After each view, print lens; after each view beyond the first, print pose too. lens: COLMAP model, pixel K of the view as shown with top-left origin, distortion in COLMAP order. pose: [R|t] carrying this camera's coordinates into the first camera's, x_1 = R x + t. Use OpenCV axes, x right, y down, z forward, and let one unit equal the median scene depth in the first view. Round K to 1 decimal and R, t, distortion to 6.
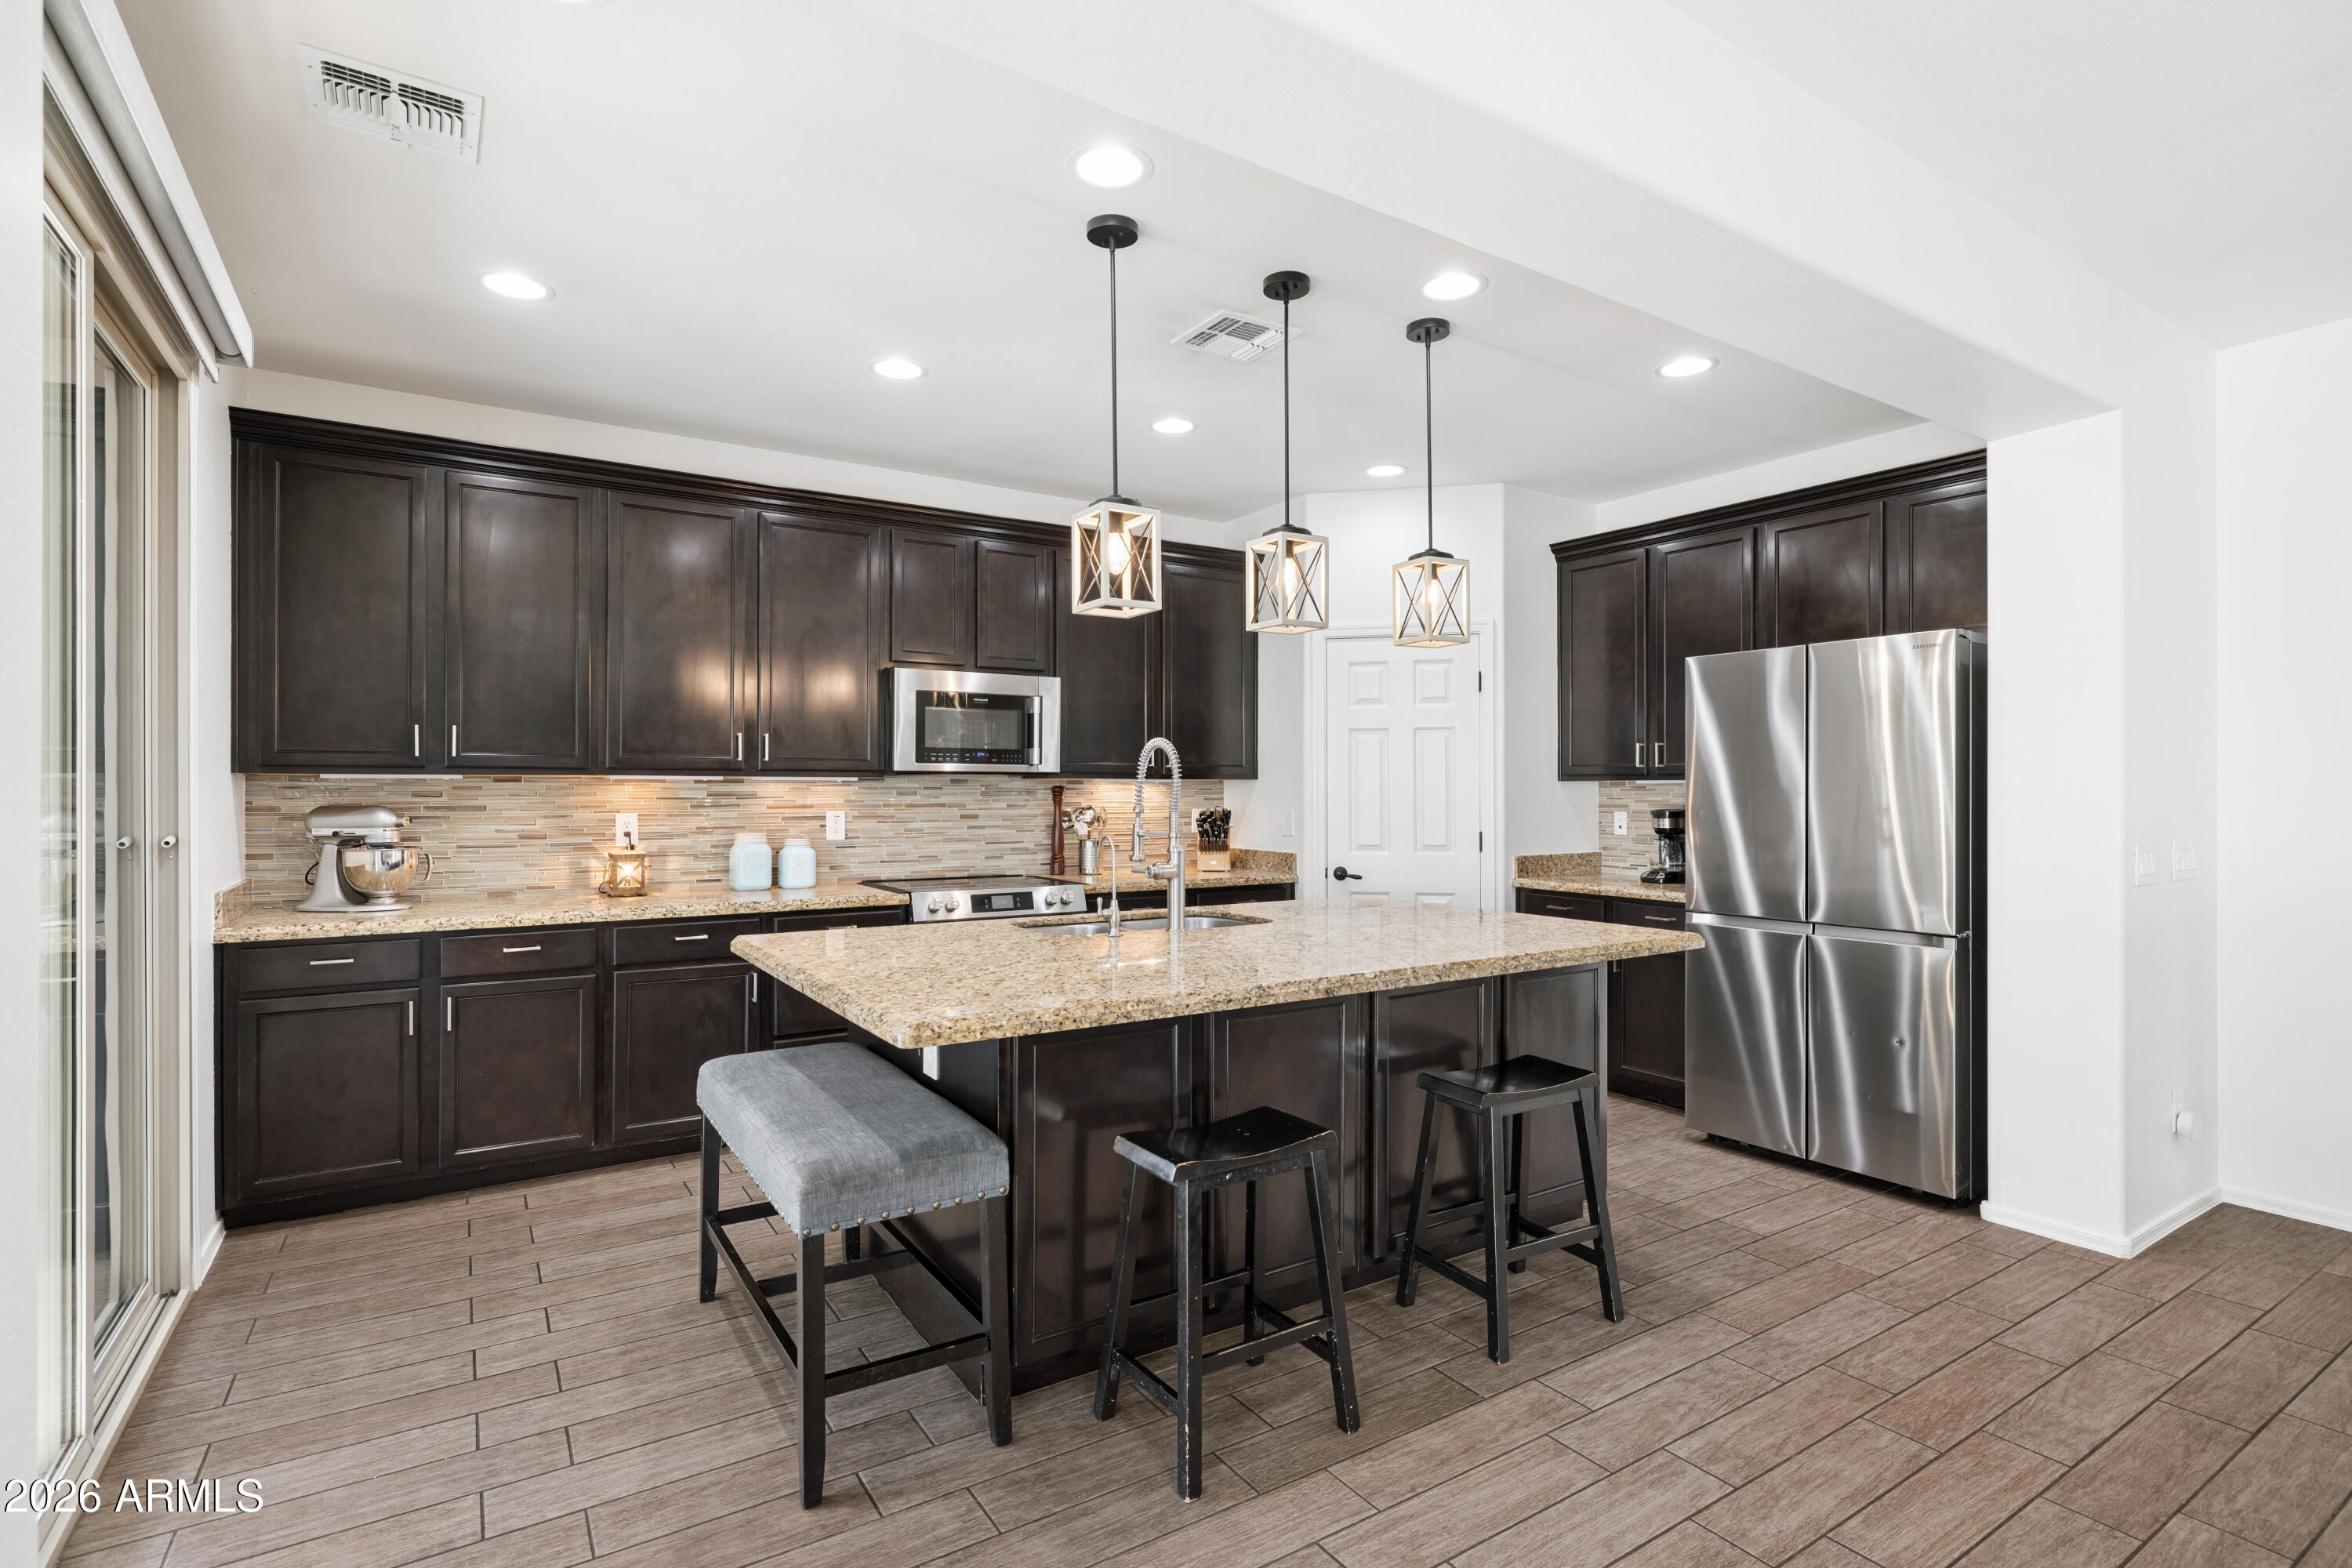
lens RADIAL K [[1112.3, 0, 1179.8], [0, 1112.3, 794.4], [0, 0, 1]] dist [-0.006657, 0.002407]
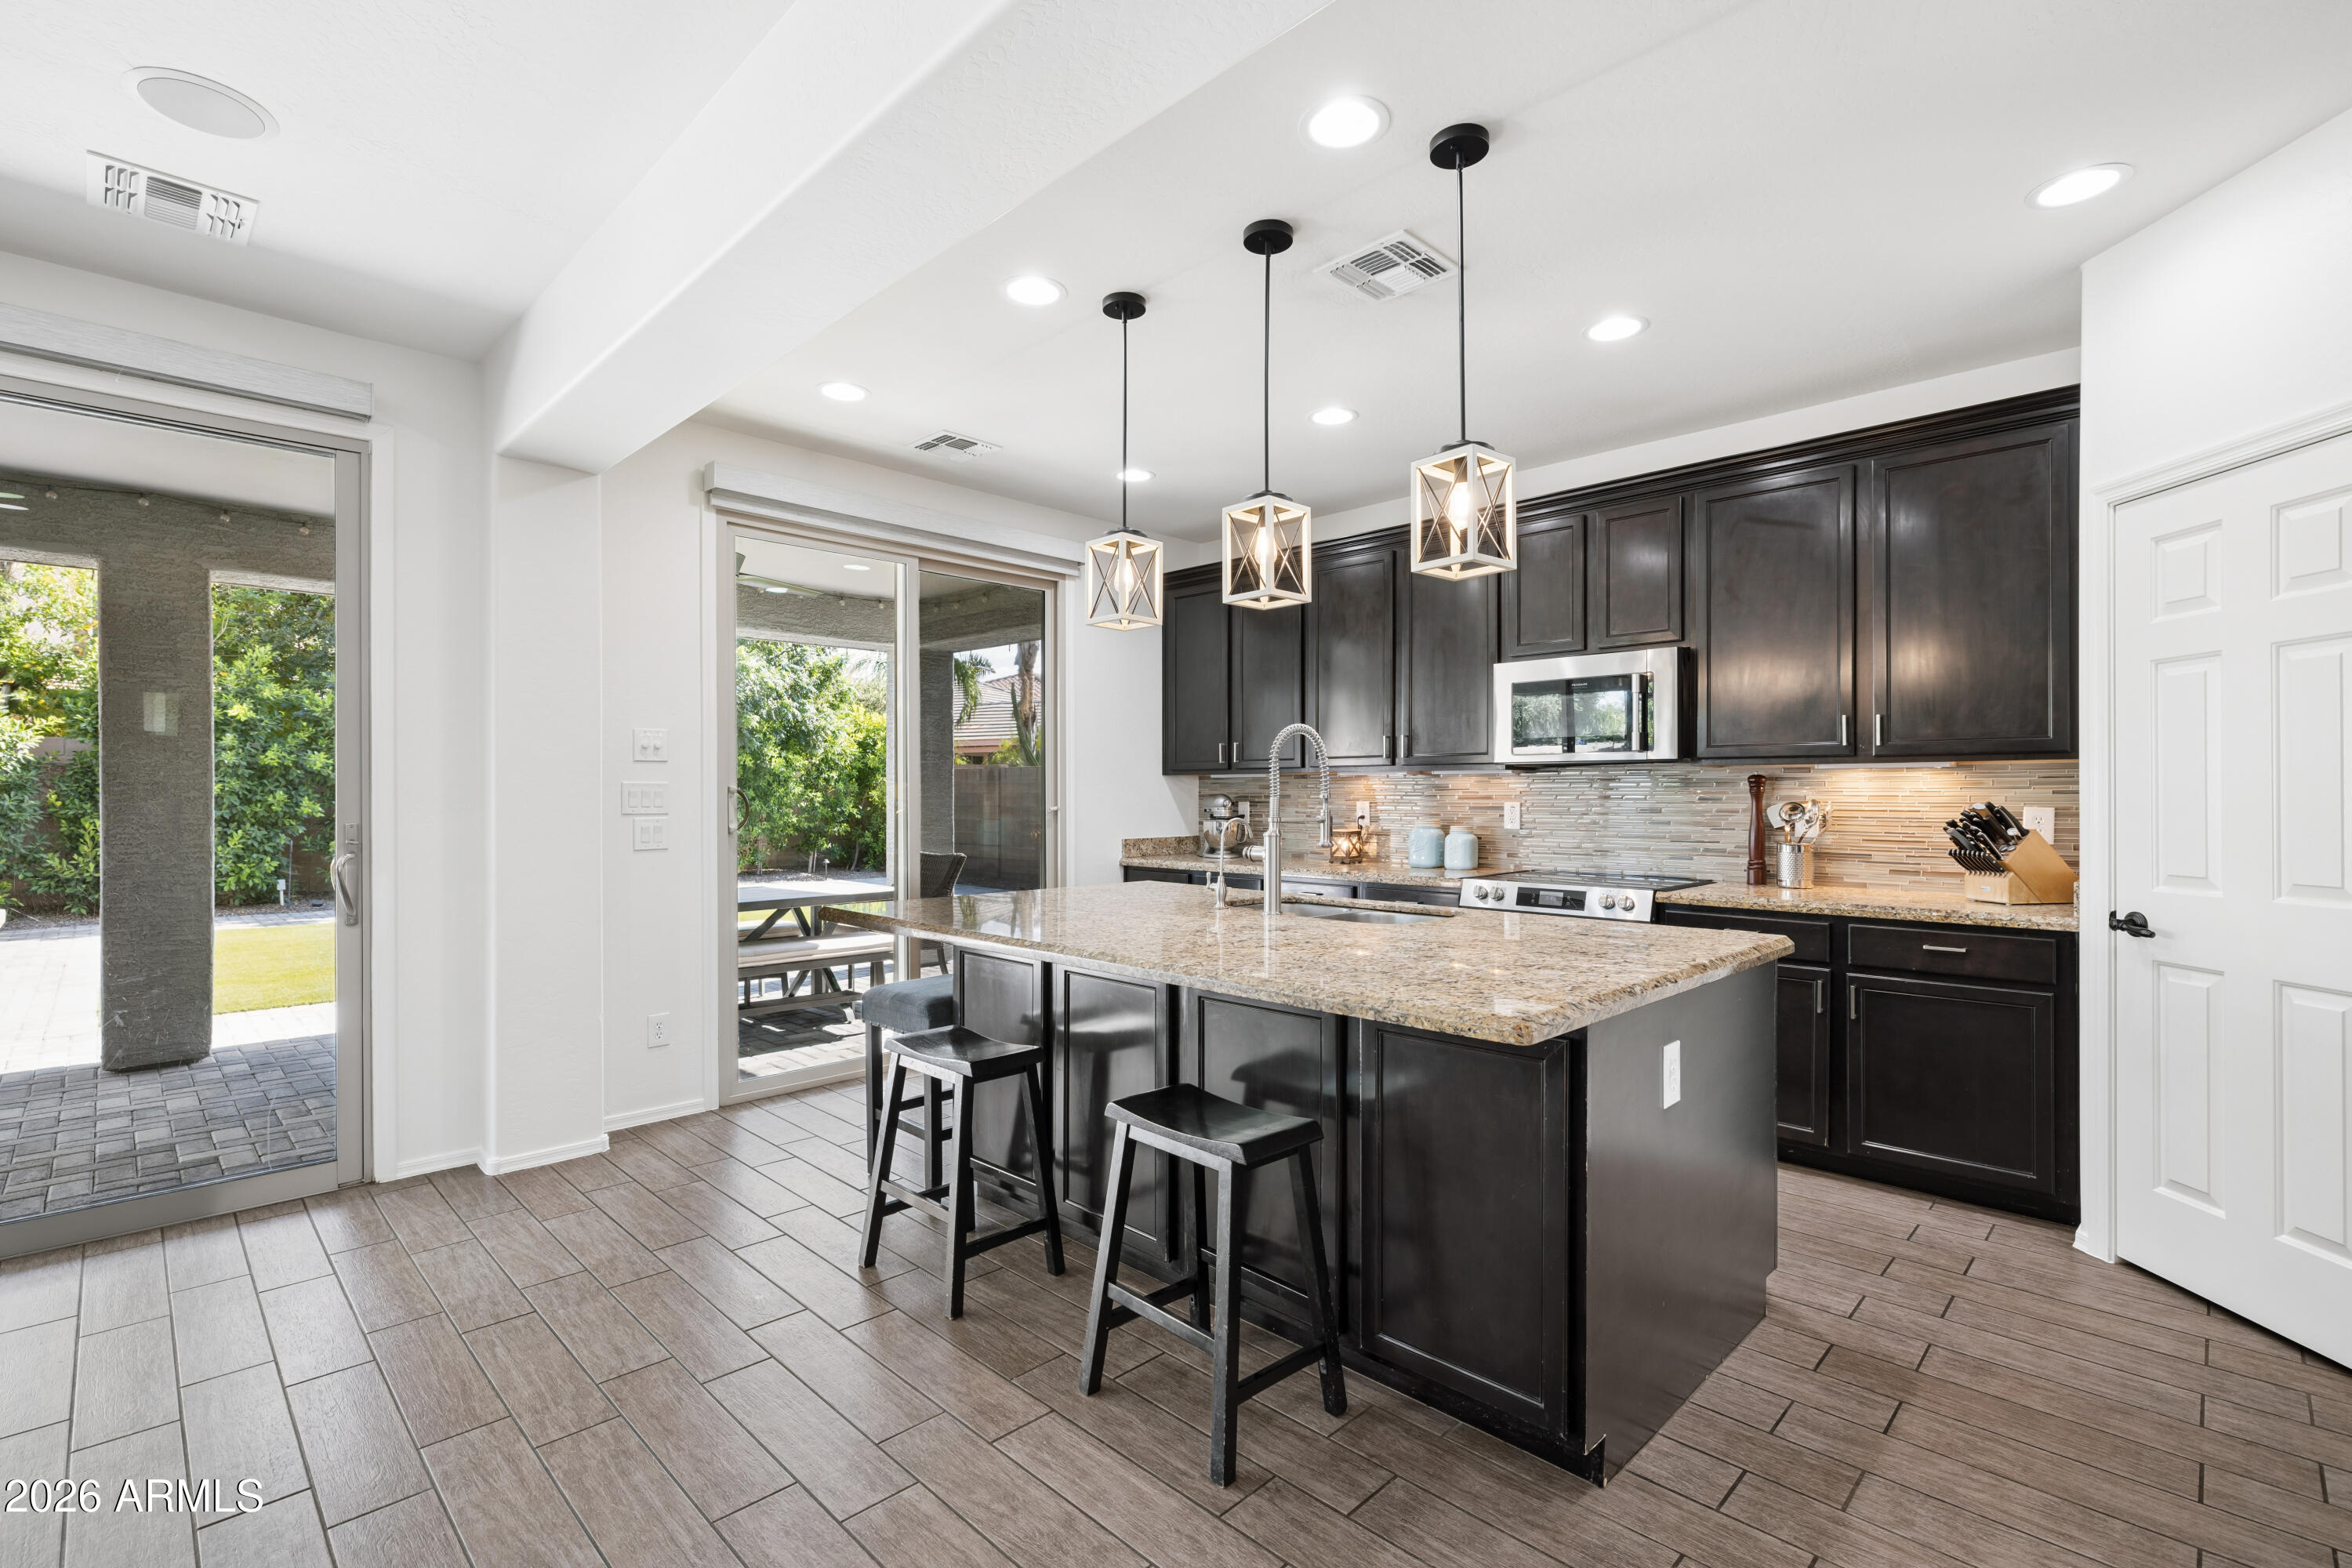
lens RADIAL K [[1060.5, 0, 1176.3], [0, 1060.5, 796.9], [0, 0, 1]] dist [-0.003941, 0.000954]
pose [[0.216294, 0.002271, -0.976326, 0.682234], [-0.003289, 0.999993, 0.001597, 0.010689], [0.976323, 0.002866, 0.216300, 0.519503]]
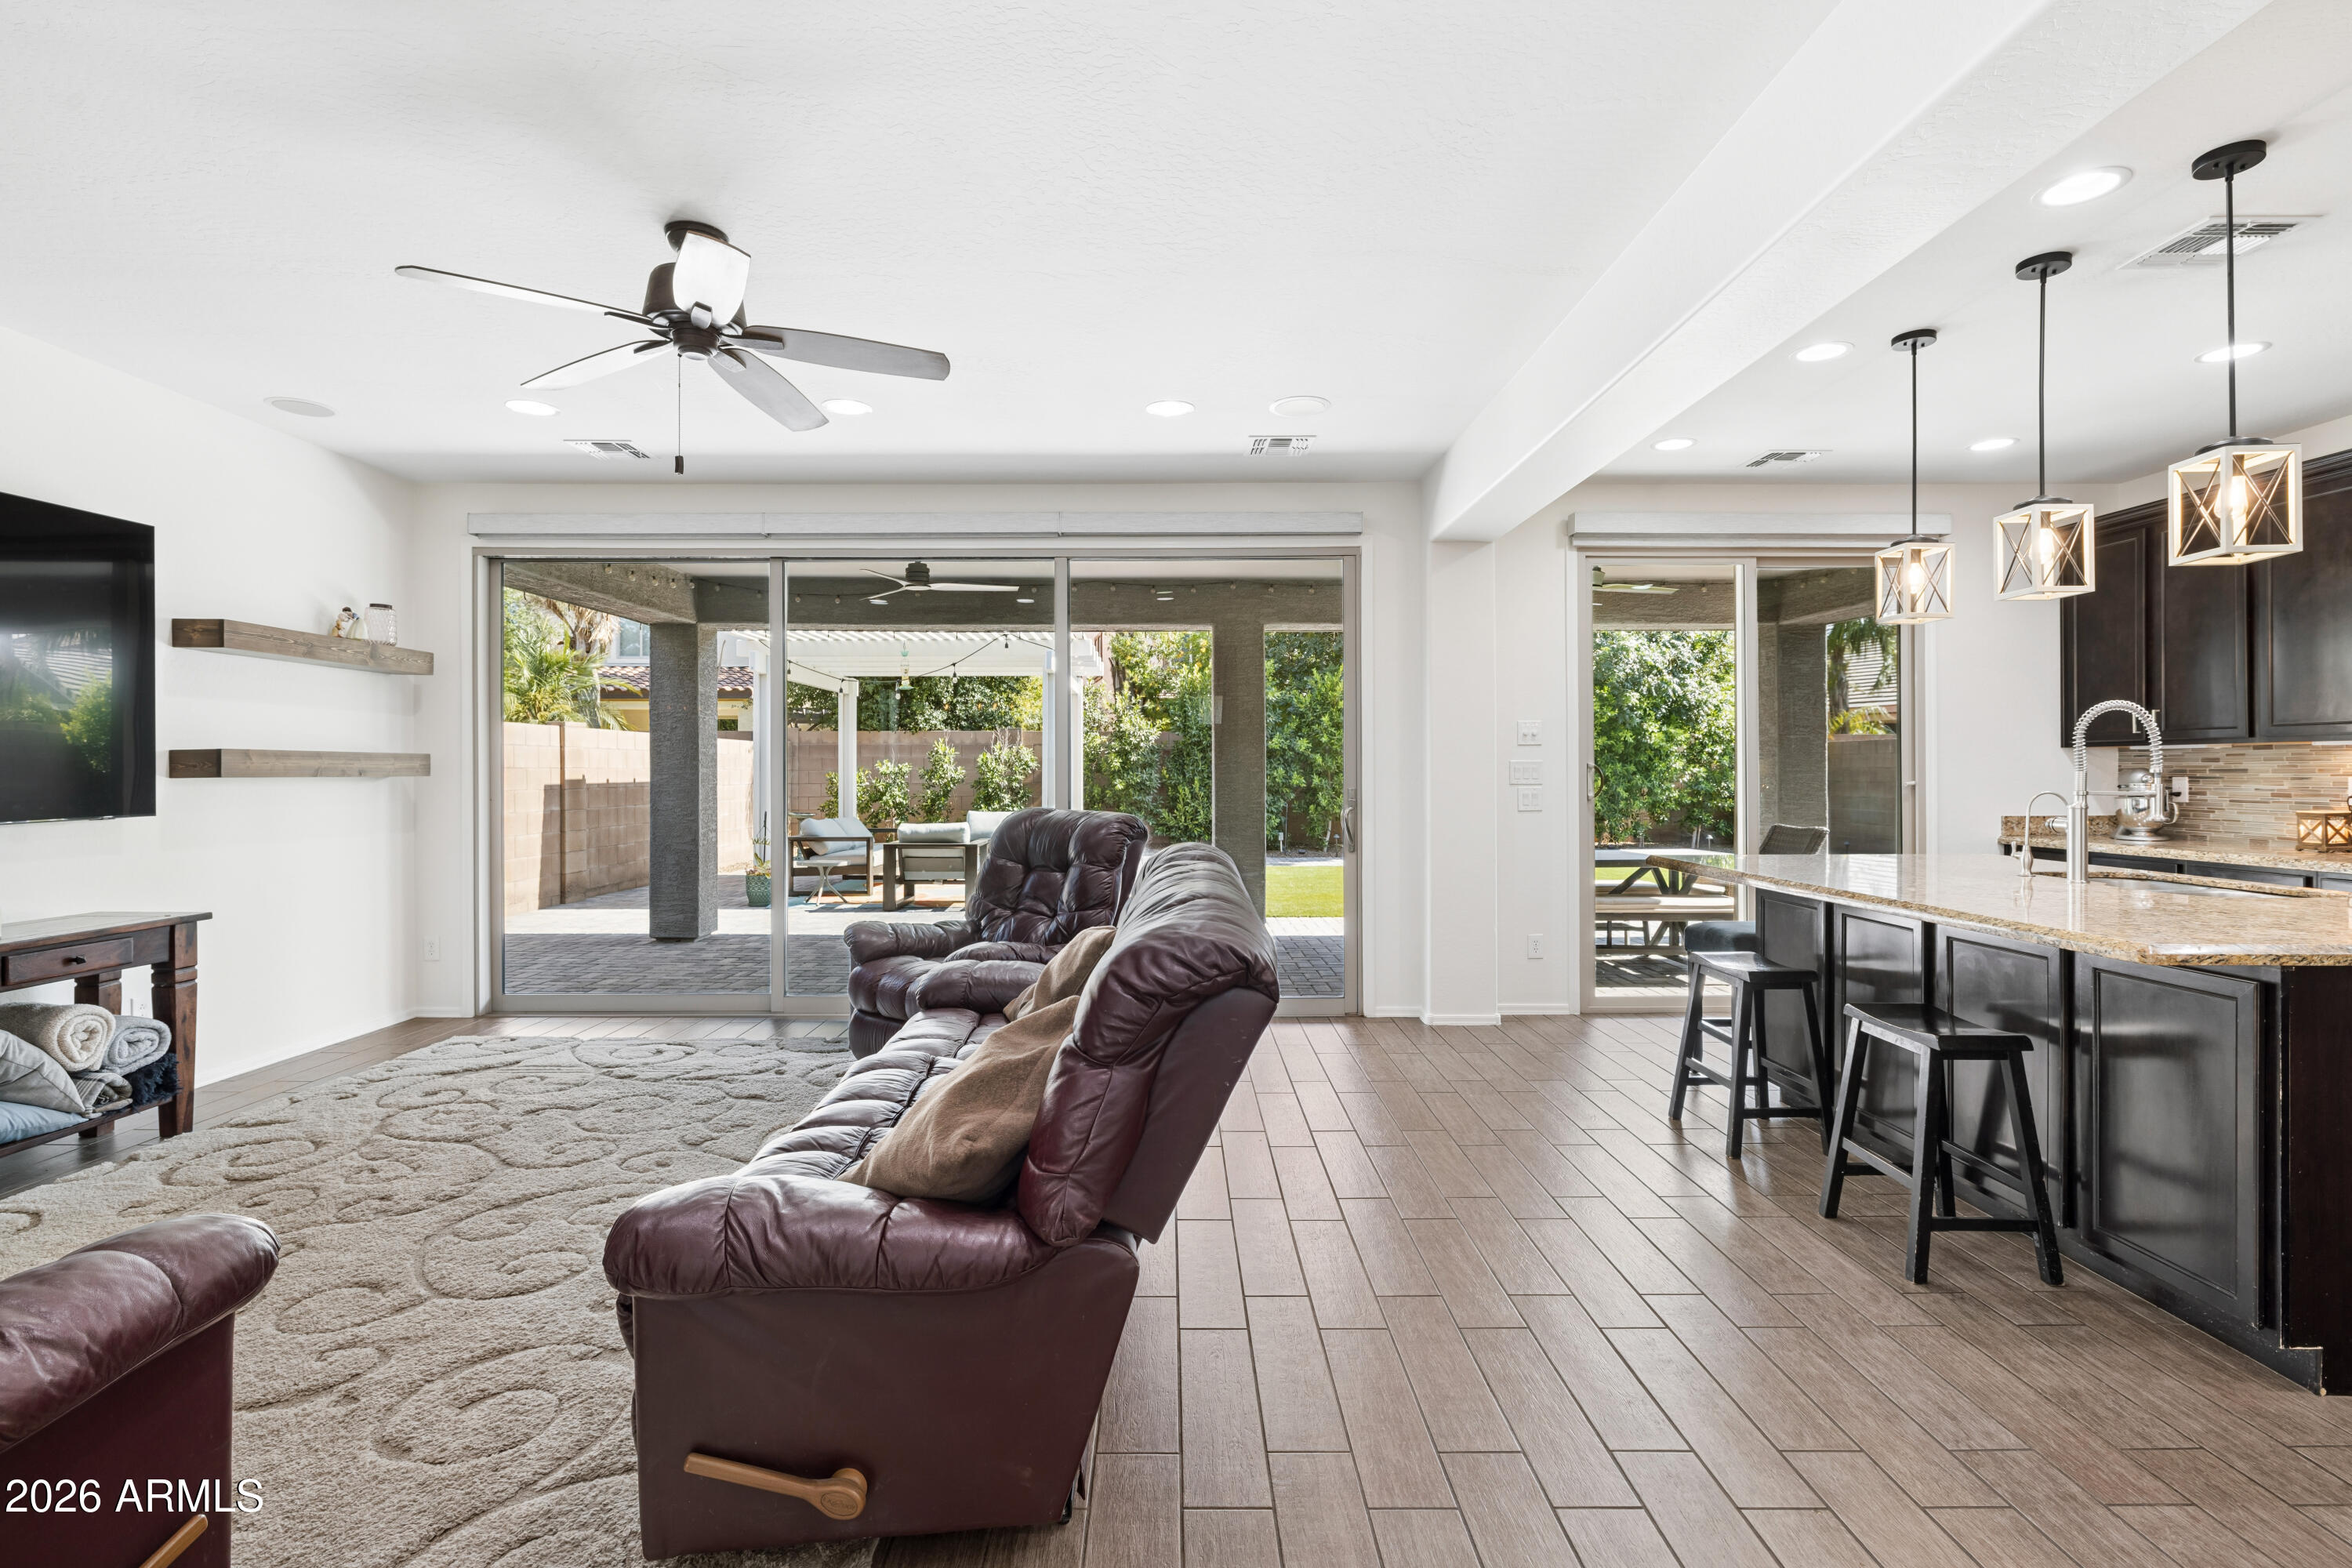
lens RADIAL K [[1112.3, 0, 1168.4], [0, 1112.3, 766.1], [0, 0, 1]] dist [-0.006657, 0.002407]
pose [[-0.538647, -0.001907, -0.842529, 1.010926], [-0.001109, 0.999998, -0.001555, 0.009509], [0.842531, 0.000097, -0.538648, 0.618300]]
